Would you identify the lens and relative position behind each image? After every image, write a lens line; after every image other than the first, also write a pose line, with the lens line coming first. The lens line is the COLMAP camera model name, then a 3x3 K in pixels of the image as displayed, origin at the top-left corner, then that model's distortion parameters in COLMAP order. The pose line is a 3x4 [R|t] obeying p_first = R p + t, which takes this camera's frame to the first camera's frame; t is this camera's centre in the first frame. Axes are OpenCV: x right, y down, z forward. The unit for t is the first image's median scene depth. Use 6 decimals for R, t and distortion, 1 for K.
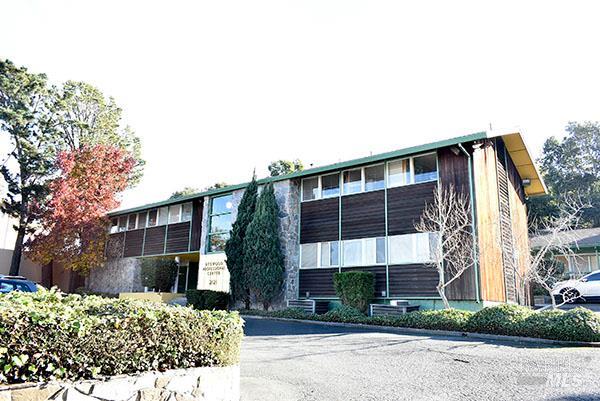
lens RADIAL K [[475.2, 0, 300.0], [0, 475.2, 200.5], [0, 0, 1]] dist [0.000427, 0.004411]
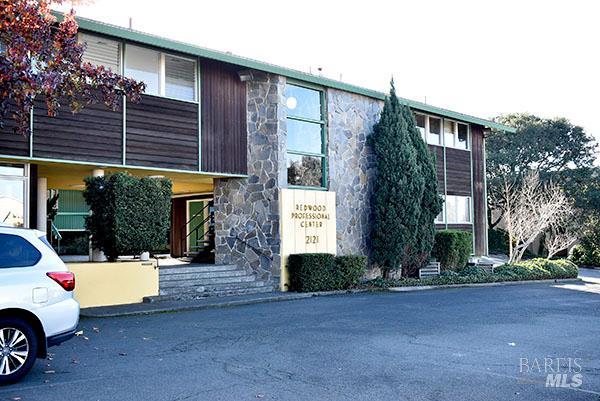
lens RADIAL K [[698.3, 0, 300.0], [0, 698.3, 200.5], [0, 0, 1]] dist [0.000848, -0.000453]
pose [[0.050958, 0.050061, 0.997445, -1.040391], [-0.193924, 0.980230, -0.039290, 0.164485], [-0.979692, -0.191426, 0.059659, 0.988248]]
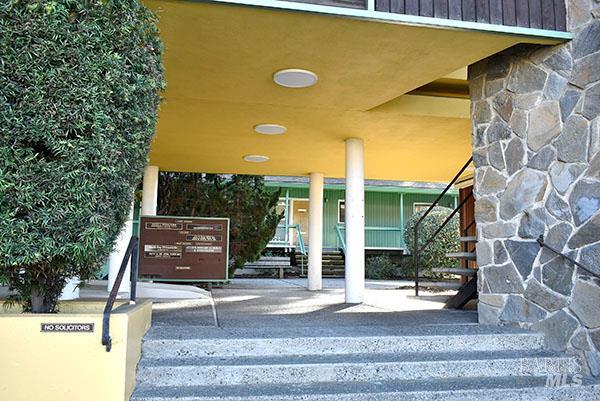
lens RADIAL K [[517.2, 0, 300.0], [0, 517.2, 200.5], [0, 0, 1]] dist [-0.000408, 0.002124]
pose [[0.647808, 0.101035, 0.755074, -0.409337], [-0.169071, 0.985516, 0.013183, 0.187150], [-0.742806, -0.136201, 0.655507, 1.047191]]
